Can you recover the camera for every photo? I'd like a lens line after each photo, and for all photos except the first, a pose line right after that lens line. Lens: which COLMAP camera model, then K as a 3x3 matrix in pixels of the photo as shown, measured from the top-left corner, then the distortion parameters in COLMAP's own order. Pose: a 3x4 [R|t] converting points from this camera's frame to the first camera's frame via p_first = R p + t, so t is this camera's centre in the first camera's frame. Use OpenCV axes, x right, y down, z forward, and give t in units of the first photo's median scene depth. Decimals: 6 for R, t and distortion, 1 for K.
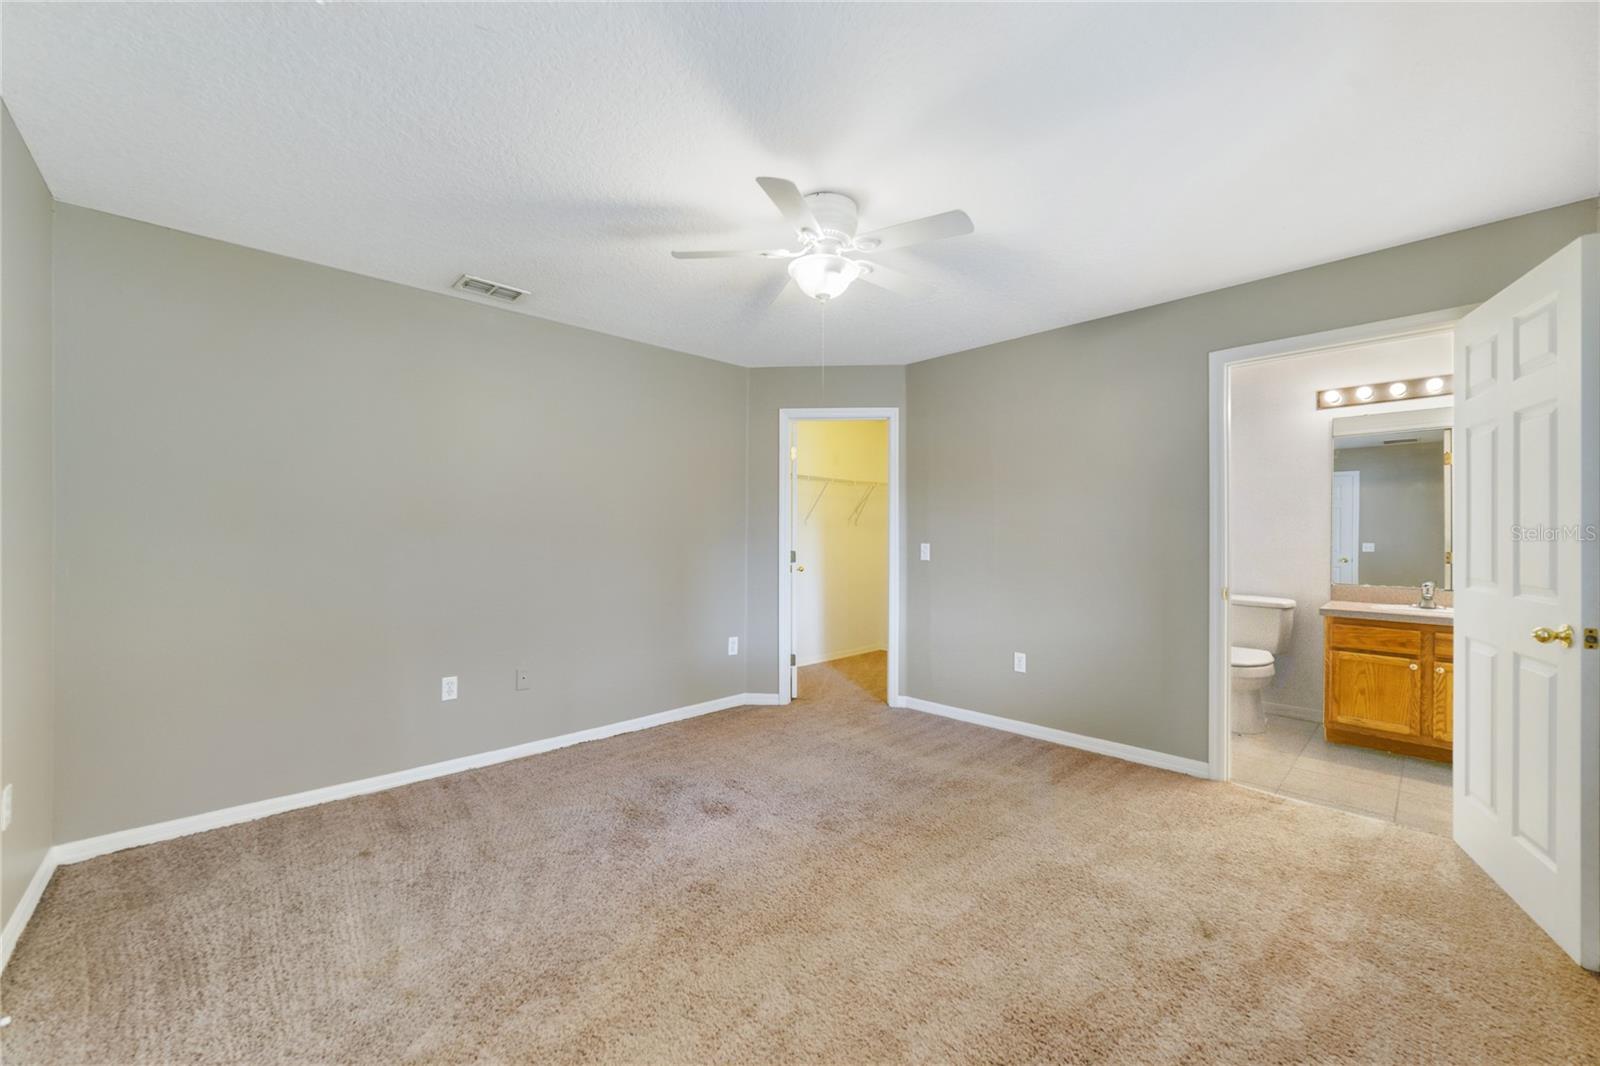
lens RADIAL K [[620.7, 0, 804.7], [0, 620.7, 534.6], [0, 0, 1]] dist [-0.004963, 0.001160]
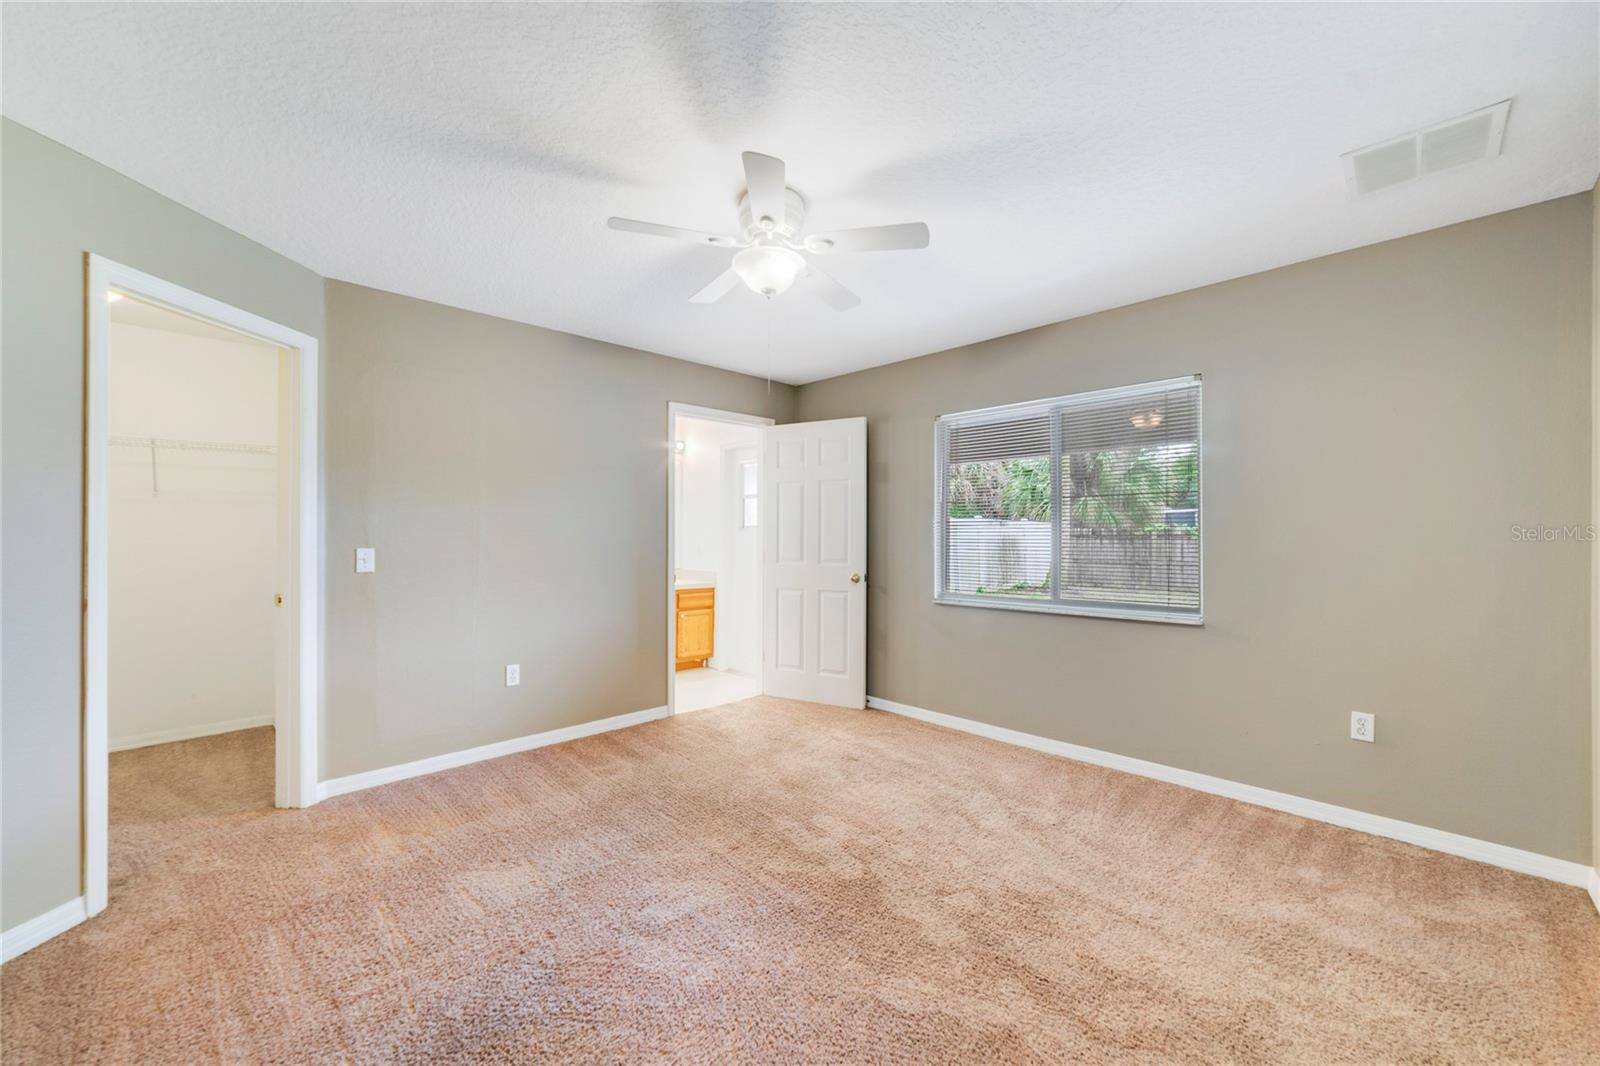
lens RADIAL K [[620.7, 0, 804.7], [0, 620.7, 534.6], [0, 0, 1]] dist [-0.004963, 0.001160]
pose [[-0.002771, -0.000169, 0.999996, -0.899708], [-0.003251, 0.999995, 0.000160, -0.004686], [-0.999991, -0.003251, -0.002771, 0.904297]]
